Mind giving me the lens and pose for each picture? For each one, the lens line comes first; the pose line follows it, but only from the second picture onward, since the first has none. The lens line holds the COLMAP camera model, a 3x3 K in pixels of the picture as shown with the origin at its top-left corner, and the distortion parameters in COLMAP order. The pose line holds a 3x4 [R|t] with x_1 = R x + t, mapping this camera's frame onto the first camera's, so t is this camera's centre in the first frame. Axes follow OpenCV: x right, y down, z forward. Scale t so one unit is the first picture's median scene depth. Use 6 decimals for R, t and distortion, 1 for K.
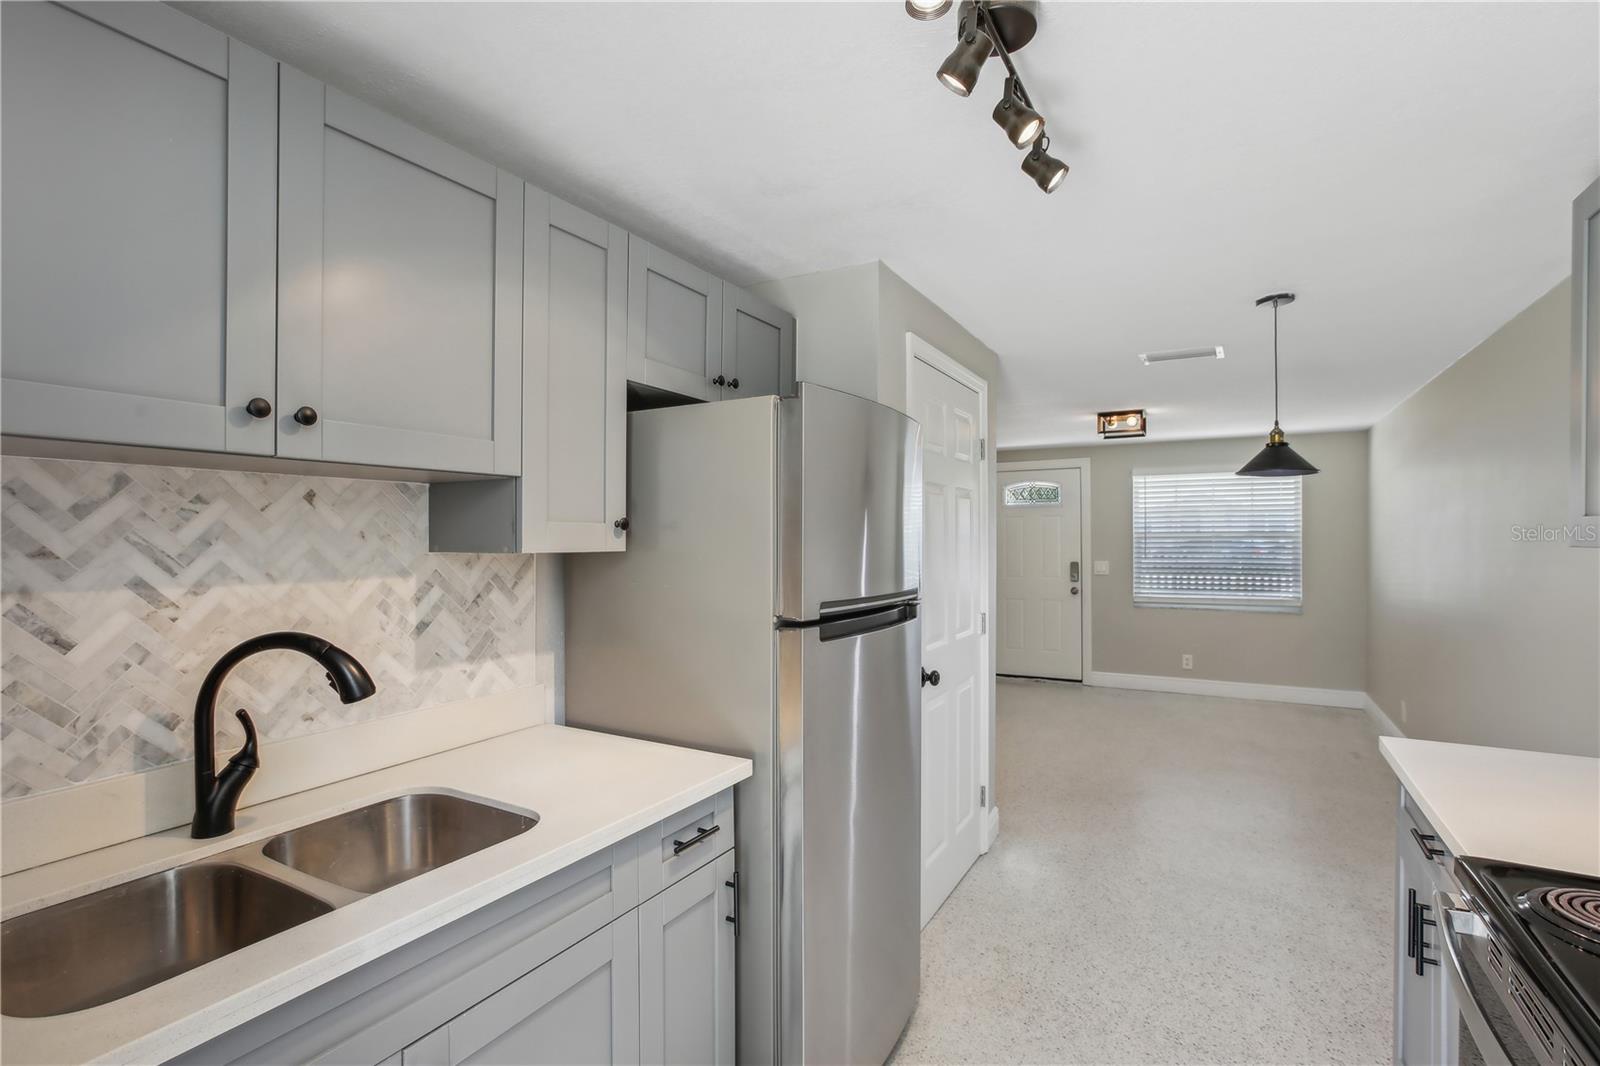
lens RADIAL K [[764.9, 0, 783.6], [0, 764.9, 537.5], [0, 0, 1]] dist [-0.042390, 0.017864]
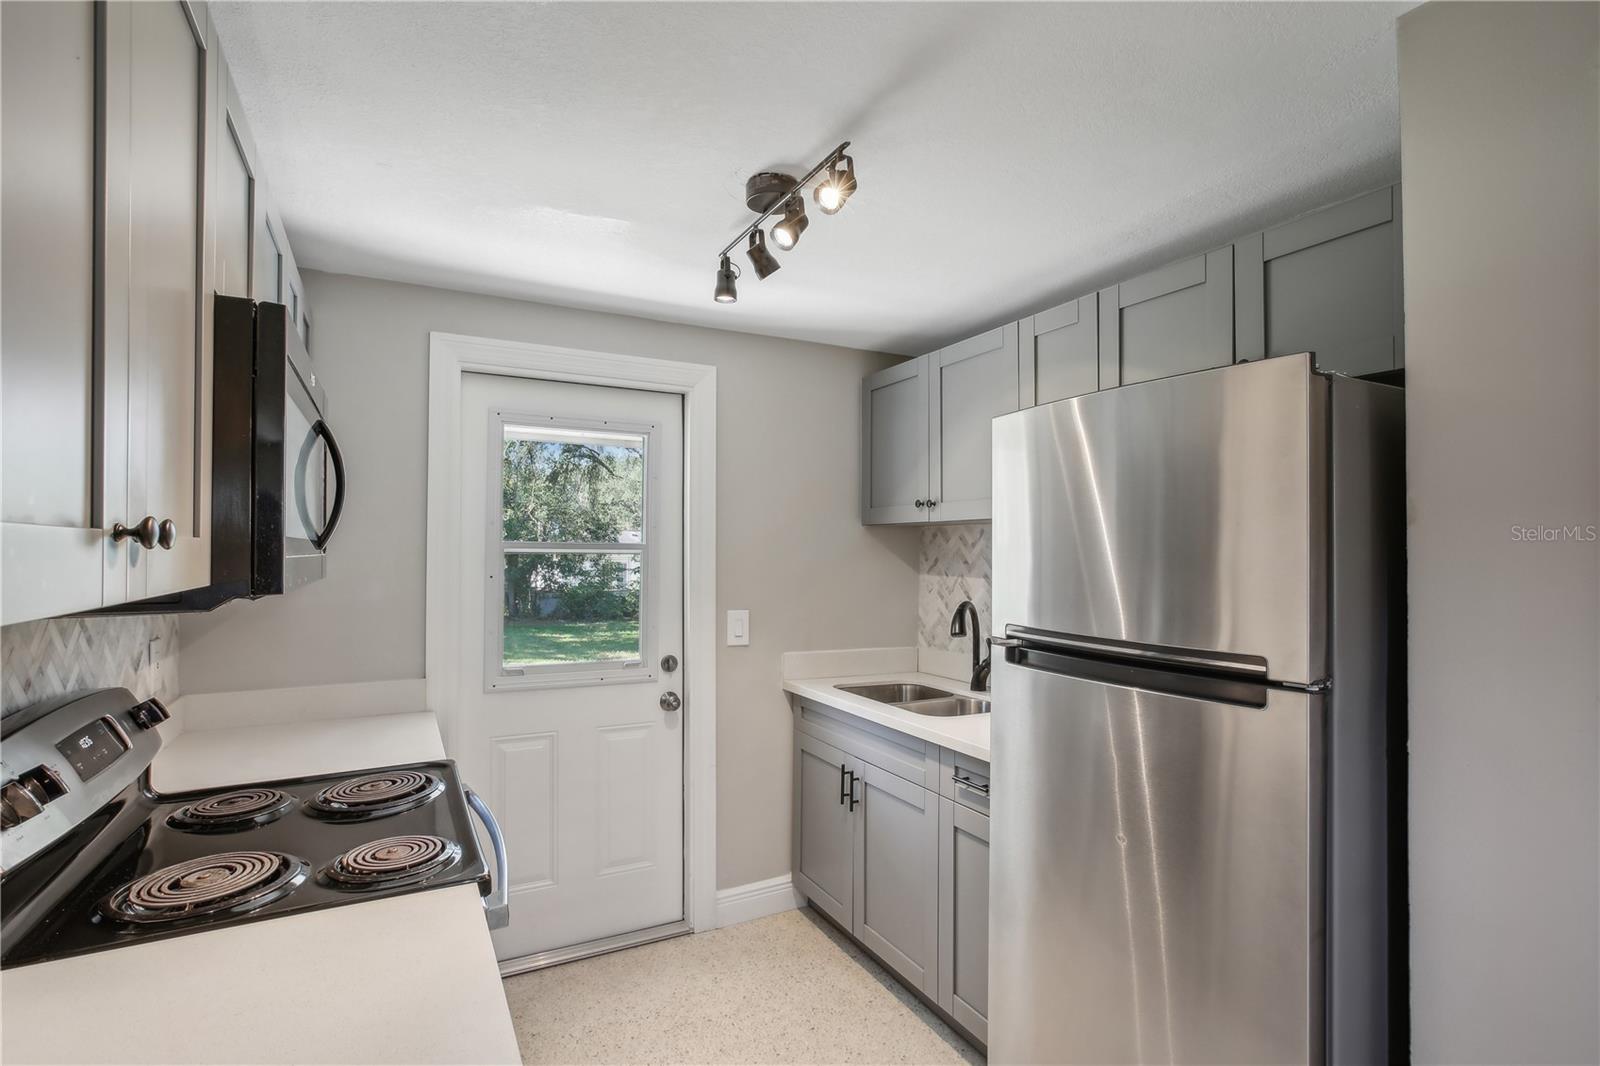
lens RADIAL K [[764.9, 0, 782.4], [0, 764.9, 564.4], [0, 0, 1]] dist [-0.042390, 0.017864]
pose [[-0.557121, 0.015843, -0.830280, 0.773327], [0.004696, 0.999862, 0.015928, -0.008071], [0.830418, 0.004975, -0.557118, 0.968963]]
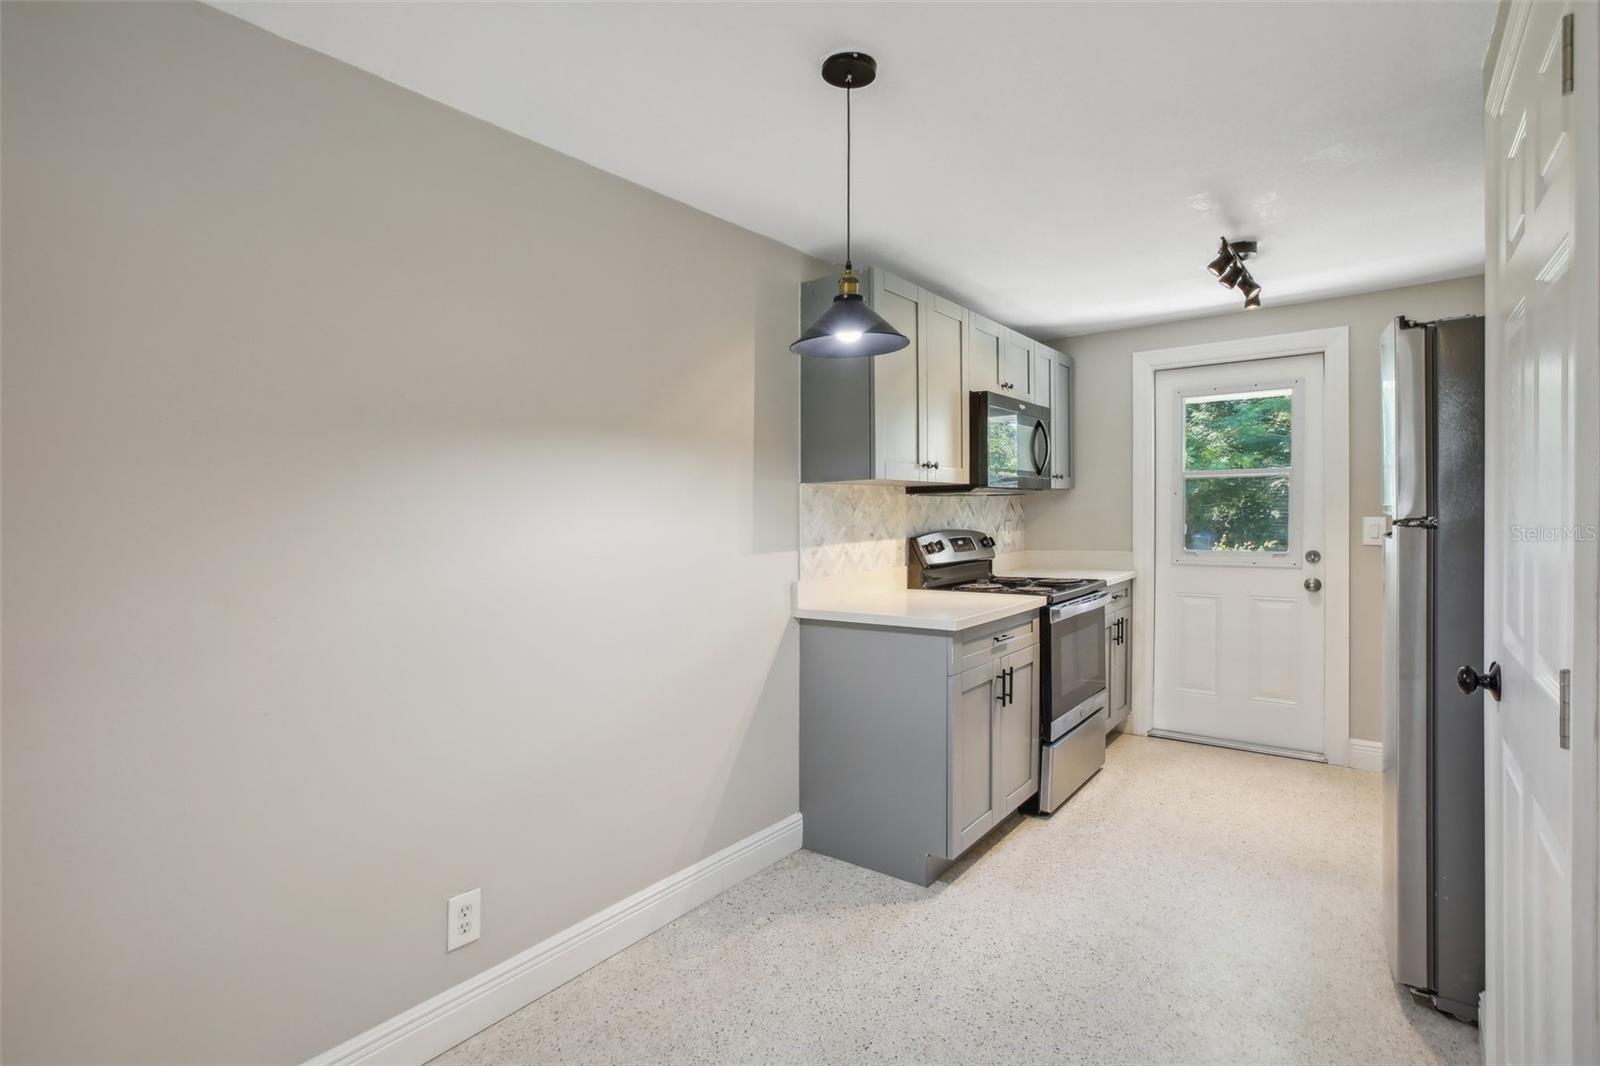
lens RADIAL K [[764.9, 0, 790.4], [0, 764.9, 517.7], [0, 0, 1]] dist [-0.042390, 0.017864]
pose [[-0.987943, 0.015422, 0.154046, 0.711861], [0.016688, 0.999837, 0.006927, 0.058863], [-0.153914, 0.009414, -0.988039, 1.922099]]
